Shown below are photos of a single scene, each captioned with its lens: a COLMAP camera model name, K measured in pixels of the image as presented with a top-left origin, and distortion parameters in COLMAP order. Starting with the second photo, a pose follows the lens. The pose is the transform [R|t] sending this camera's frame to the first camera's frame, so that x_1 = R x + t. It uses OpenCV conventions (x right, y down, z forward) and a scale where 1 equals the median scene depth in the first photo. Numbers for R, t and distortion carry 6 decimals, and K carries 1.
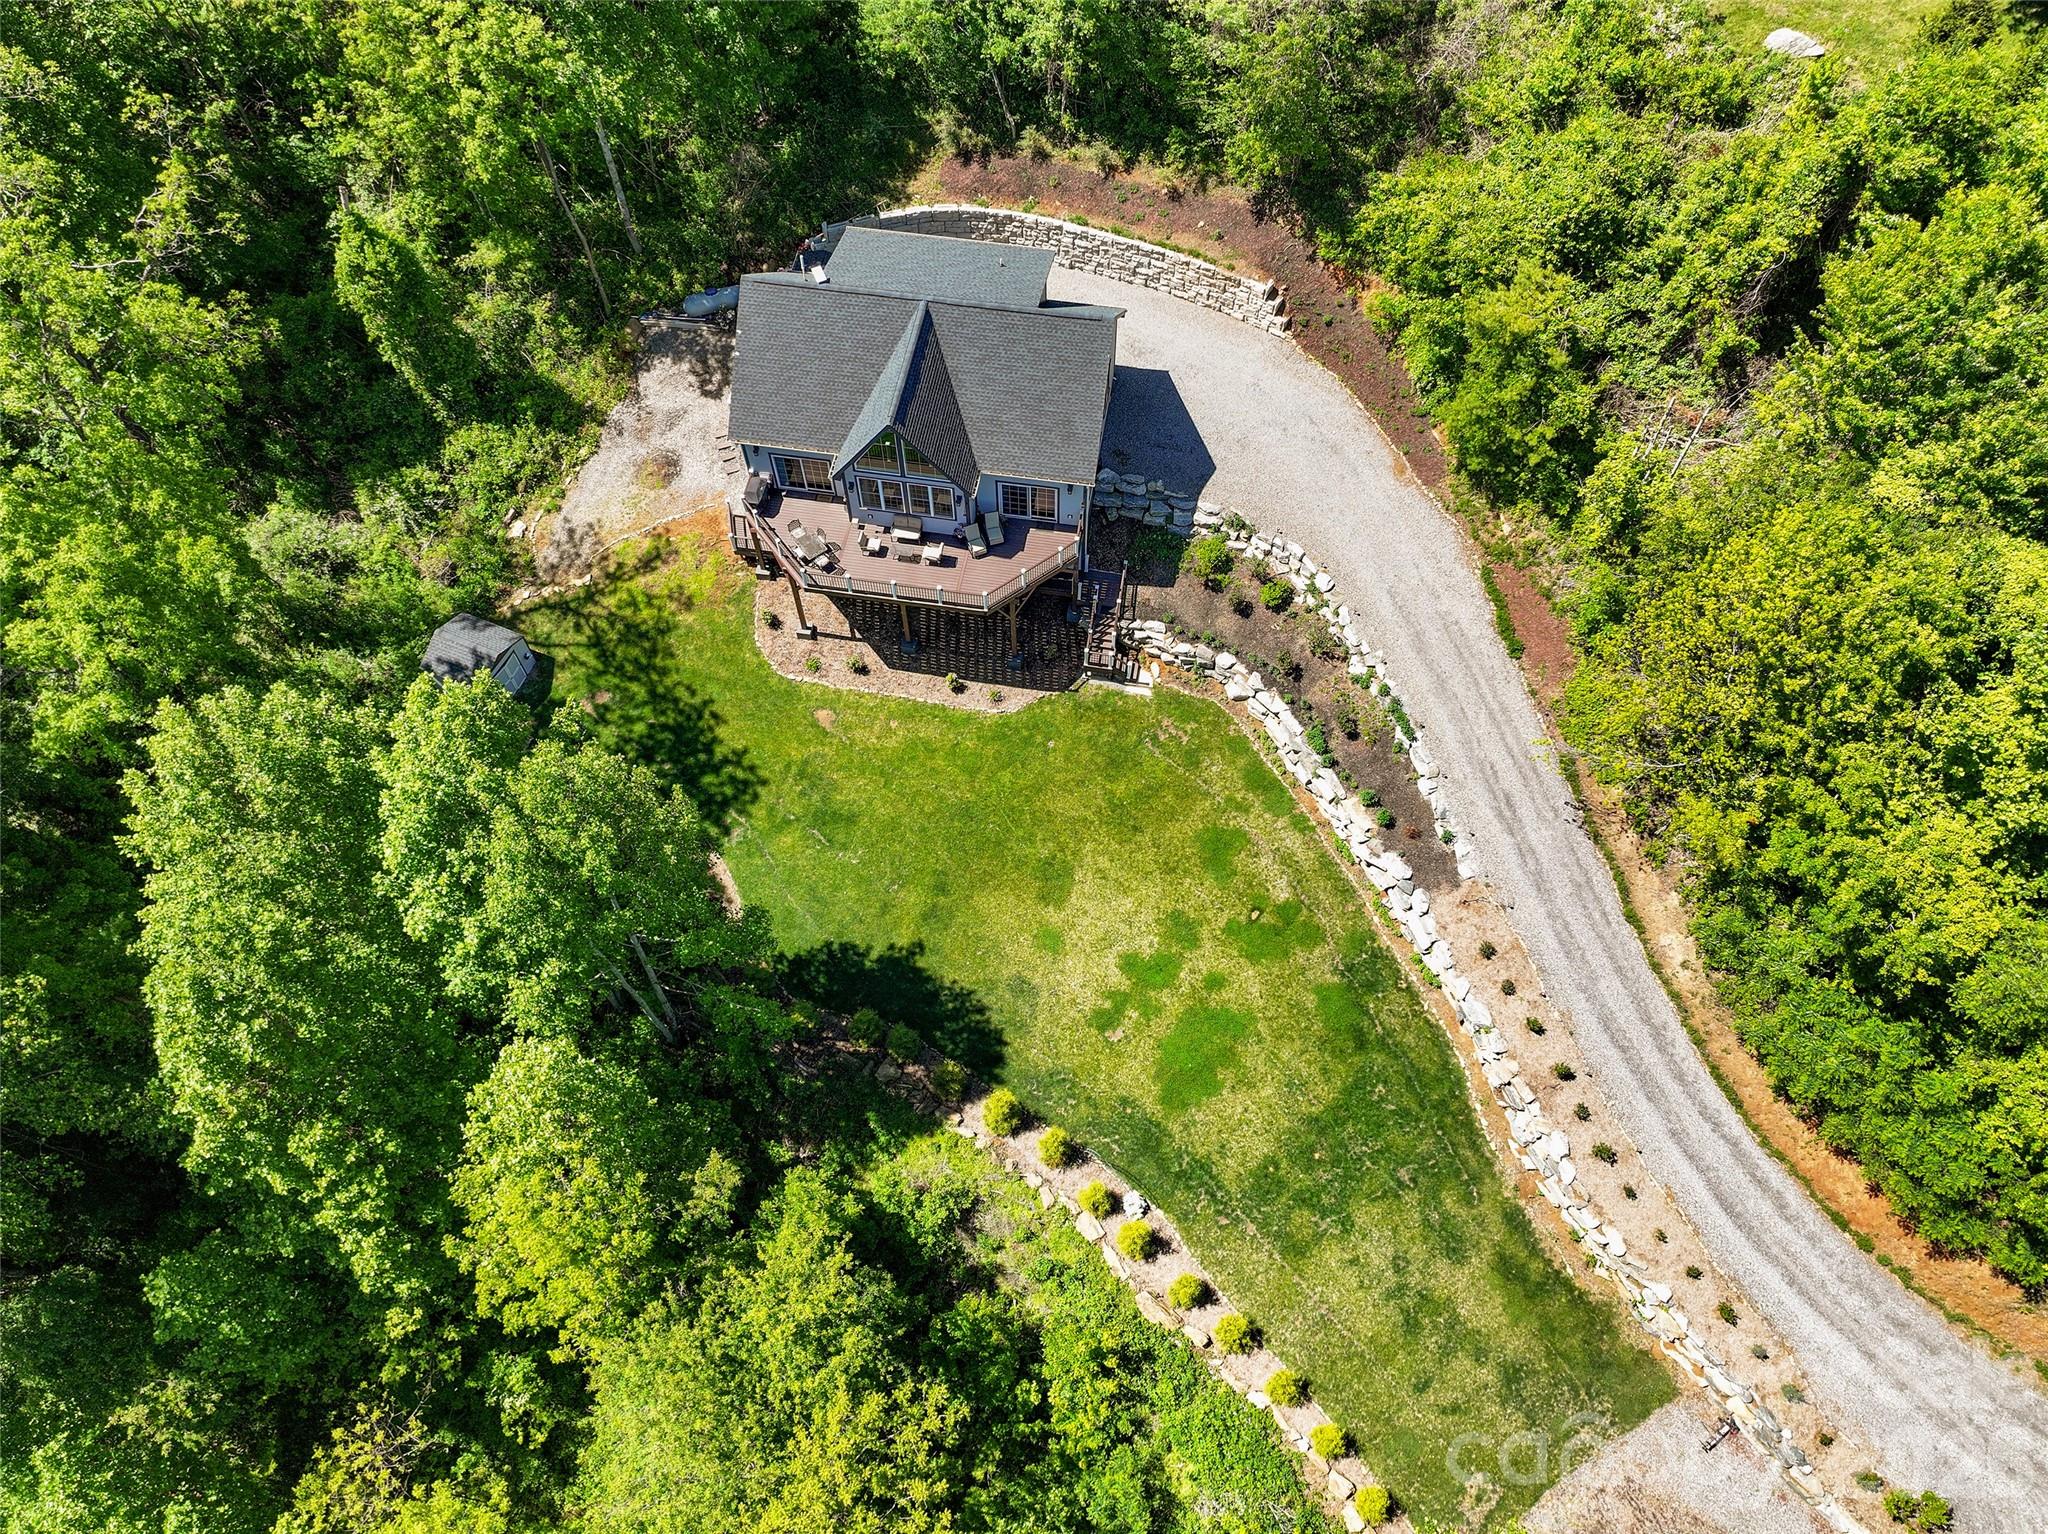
lens RADIAL K [[1439.5, 0, 1048.7], [0, 1439.5, 733.3], [0, 0, 1]] dist [-0.003066, 0.011772]
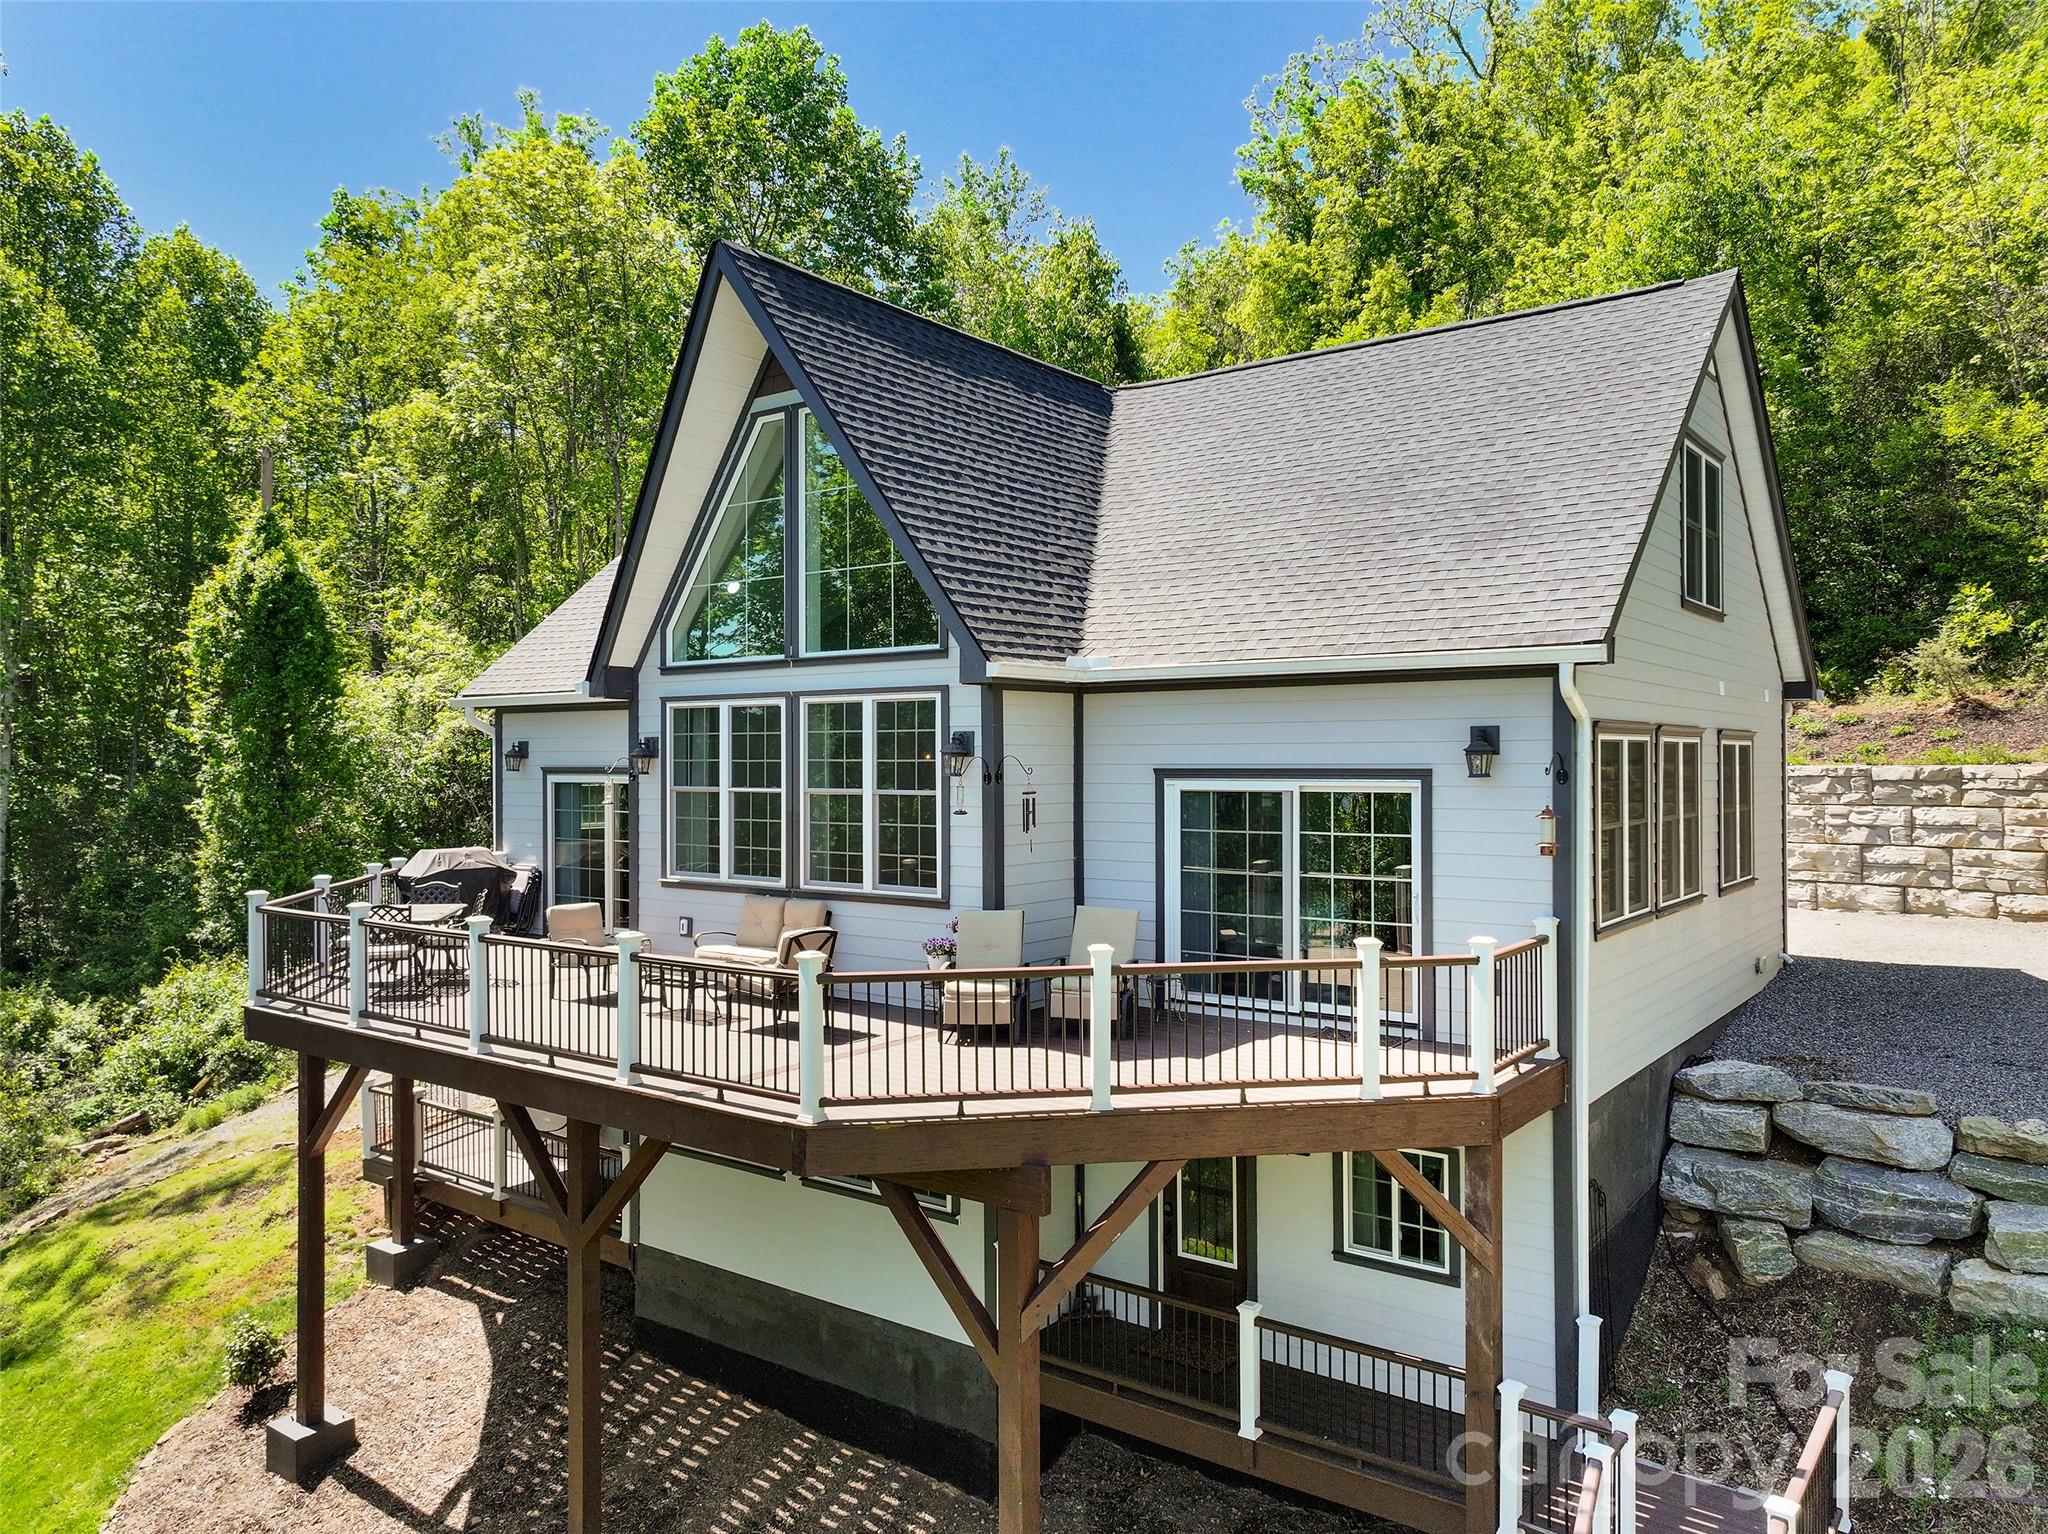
lens RADIAL K [[1439.5, 0, 1028.5], [0, 1439.5, 761.8], [0, 0, 1]] dist [-0.003066, 0.011772]
pose [[0.883236, -0.001382, -0.468926, 0.048546], [-0.403438, 0.507478, -0.761383, 0.005624], [0.239021, 0.861664, 0.447665, 0.833028]]
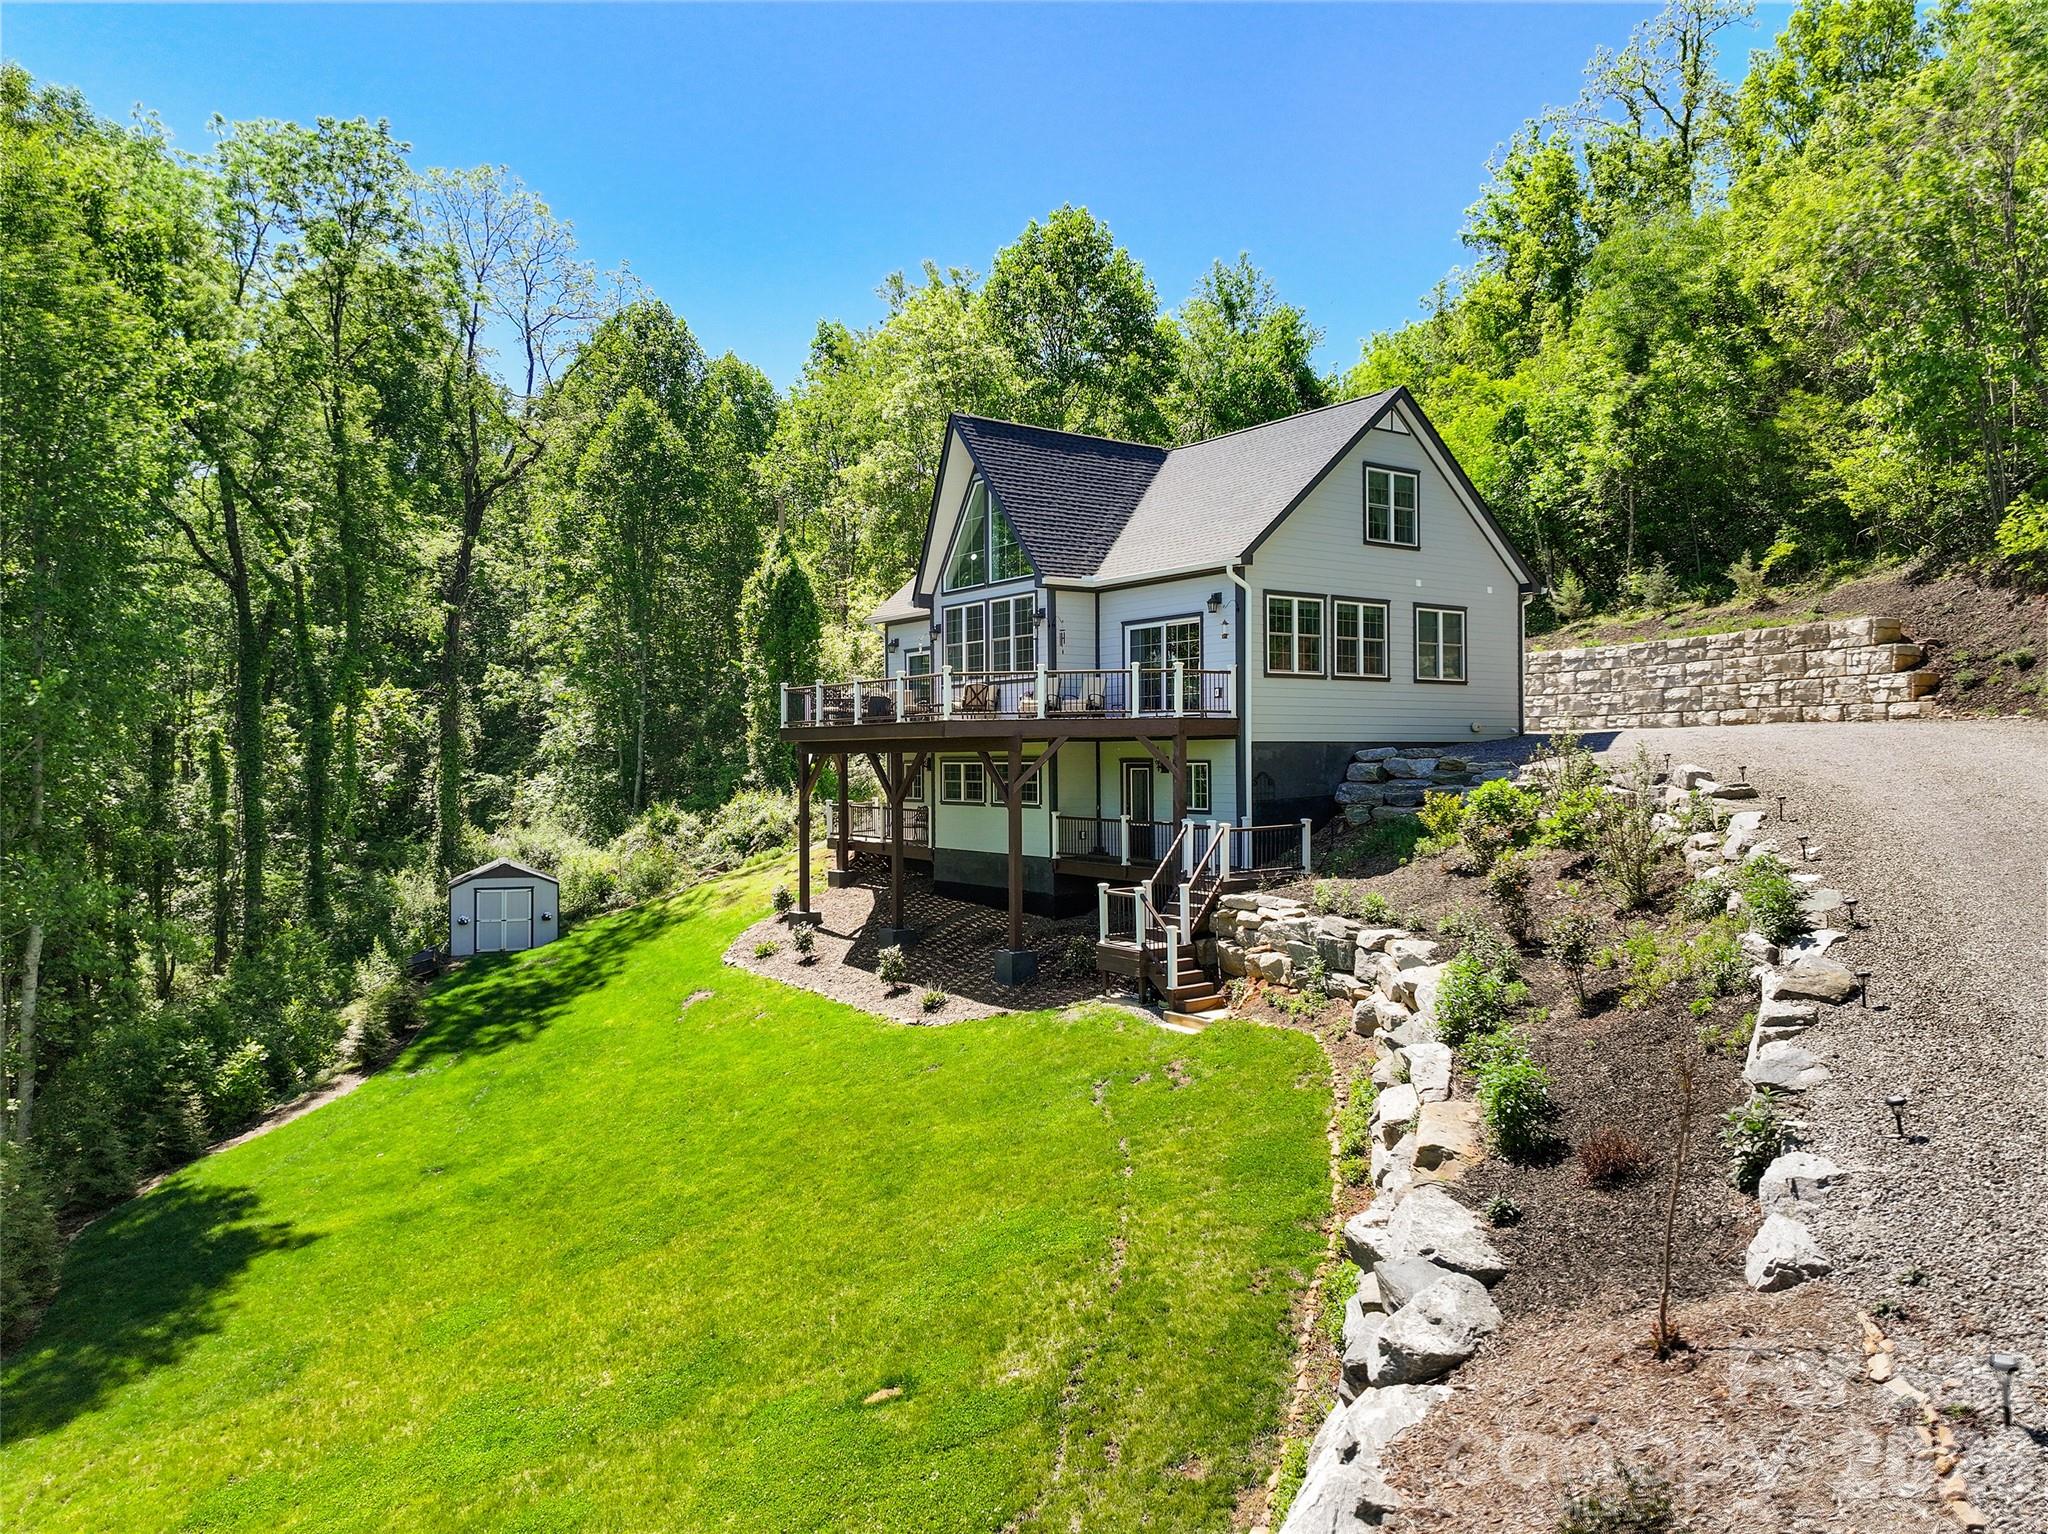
lens RADIAL K [[1439.5, 0, 1026.4], [0, 1439.5, 772.7], [0, 0, 1]] dist [-0.003066, 0.011772]
pose [[0.695927, 0.002684, -0.718107, 0.307757], [-0.616790, 0.514366, -0.595817, 0.188244], [0.367771, 0.857566, 0.359617, 0.783810]]
